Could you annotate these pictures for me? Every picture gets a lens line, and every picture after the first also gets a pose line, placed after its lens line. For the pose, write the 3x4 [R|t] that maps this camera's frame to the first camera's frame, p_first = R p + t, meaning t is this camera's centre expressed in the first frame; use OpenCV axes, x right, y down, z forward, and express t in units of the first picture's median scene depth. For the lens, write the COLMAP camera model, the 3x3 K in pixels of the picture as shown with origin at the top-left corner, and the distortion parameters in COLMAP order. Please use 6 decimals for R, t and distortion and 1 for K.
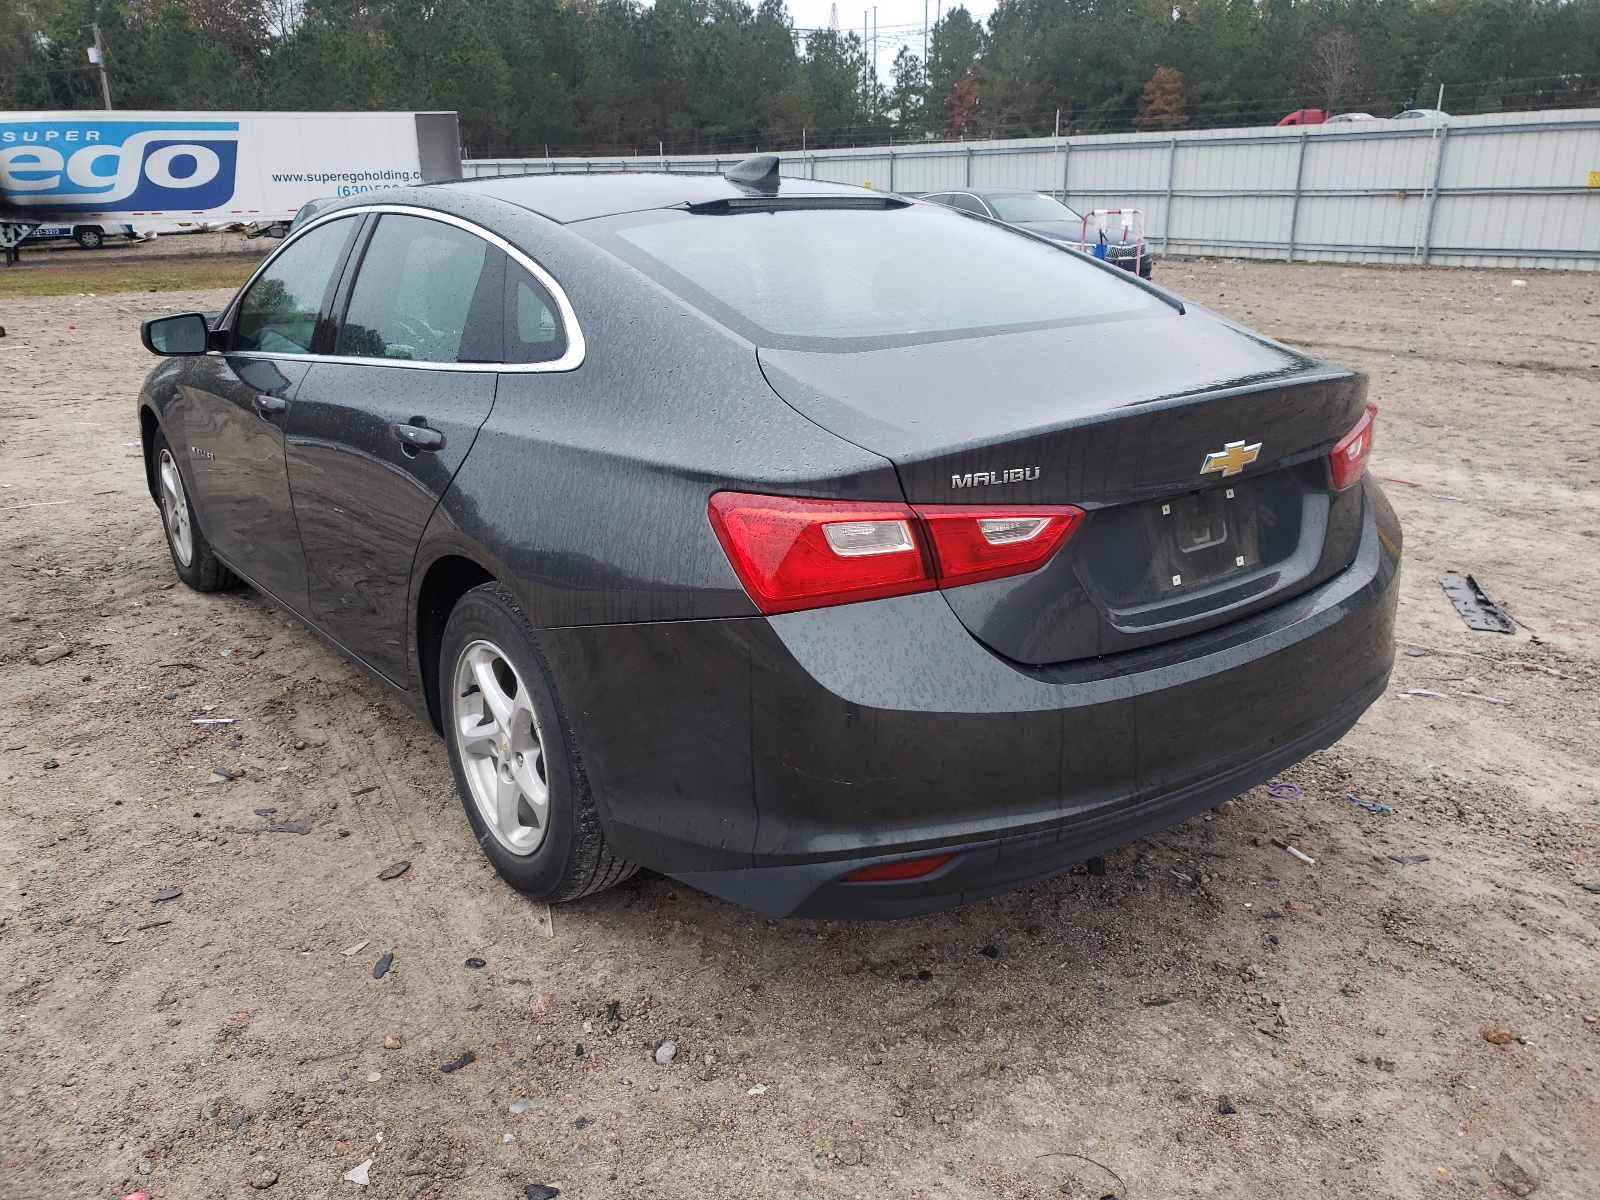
lens RADIAL K [[1188.1, 0, 804.2], [0, 1188.1, 622.2], [0, 0, 1]] dist [0.104491, -0.053830]
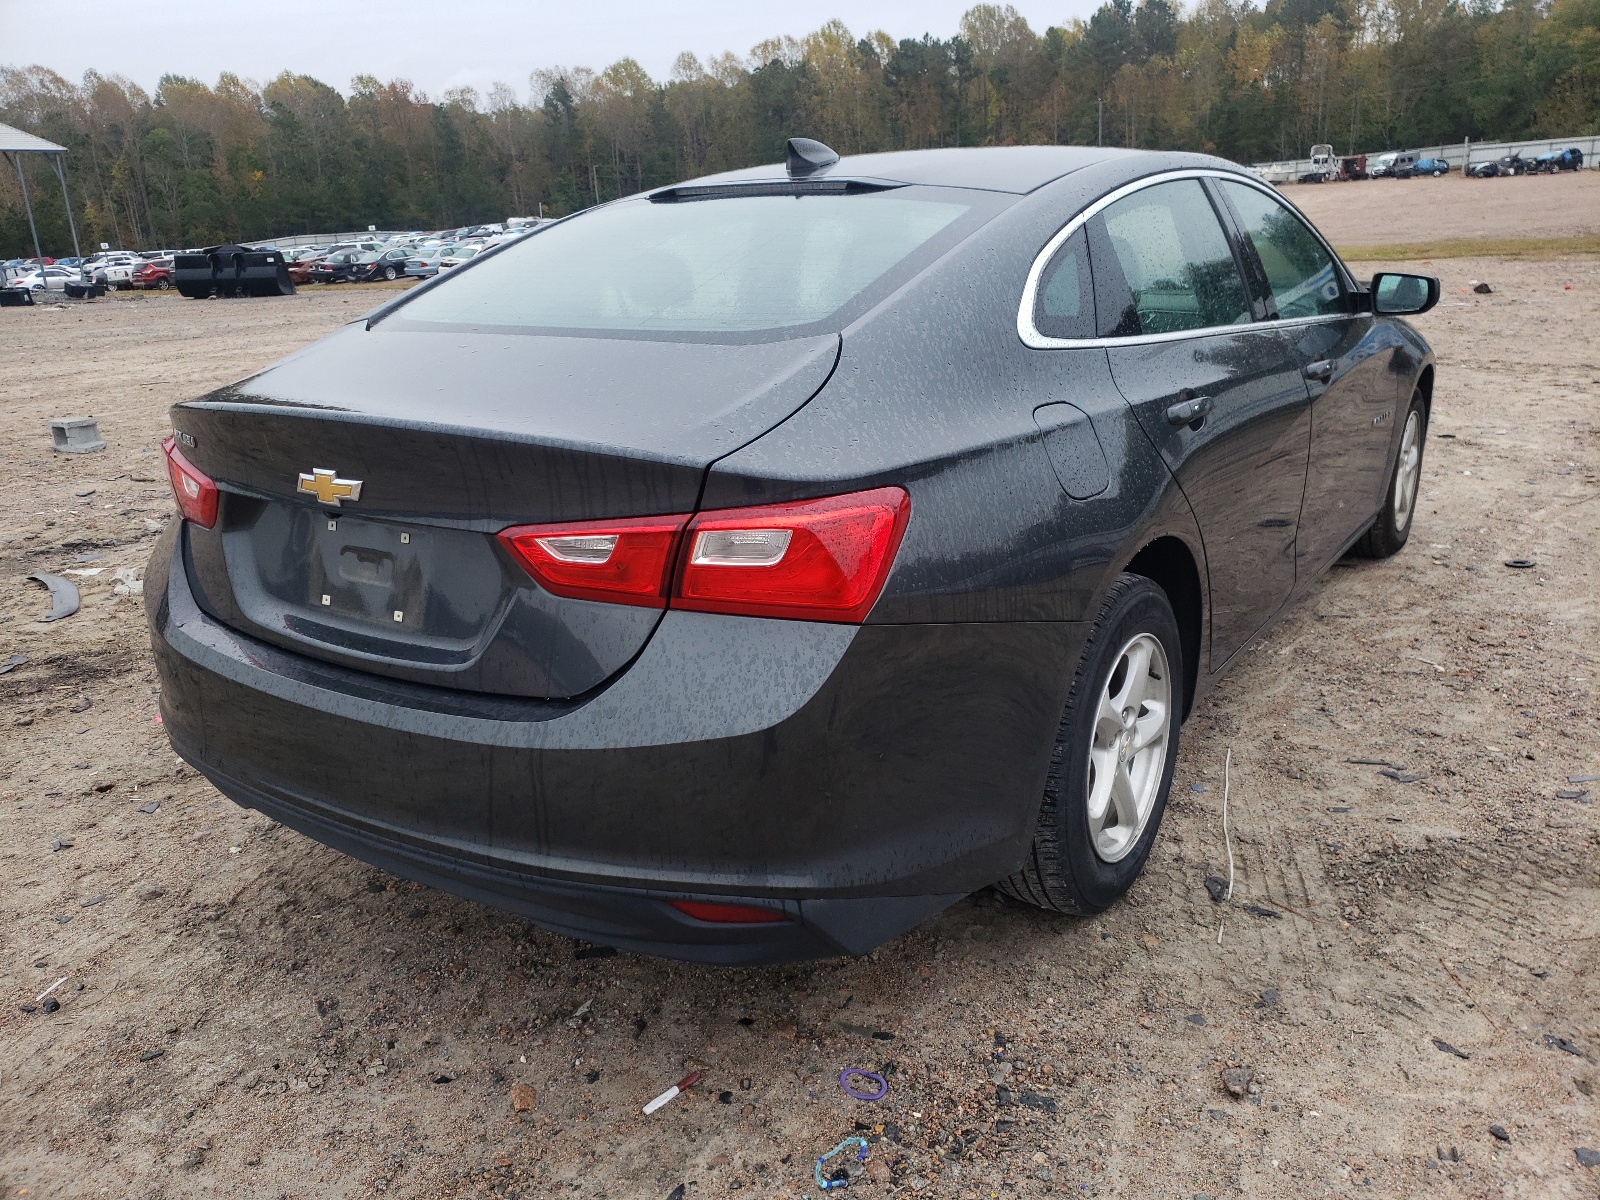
lens RADIAL K [[1188.1, 0, 804.2], [0, 1188.1, 622.2], [0, 0, 1]] dist [0.104491, -0.053830]
pose [[0.307152, 0.300464, -0.902983, 1.270452], [-0.264423, 0.938433, 0.222315, -0.325132], [0.914187, 0.170485, 0.367692, 0.973615]]
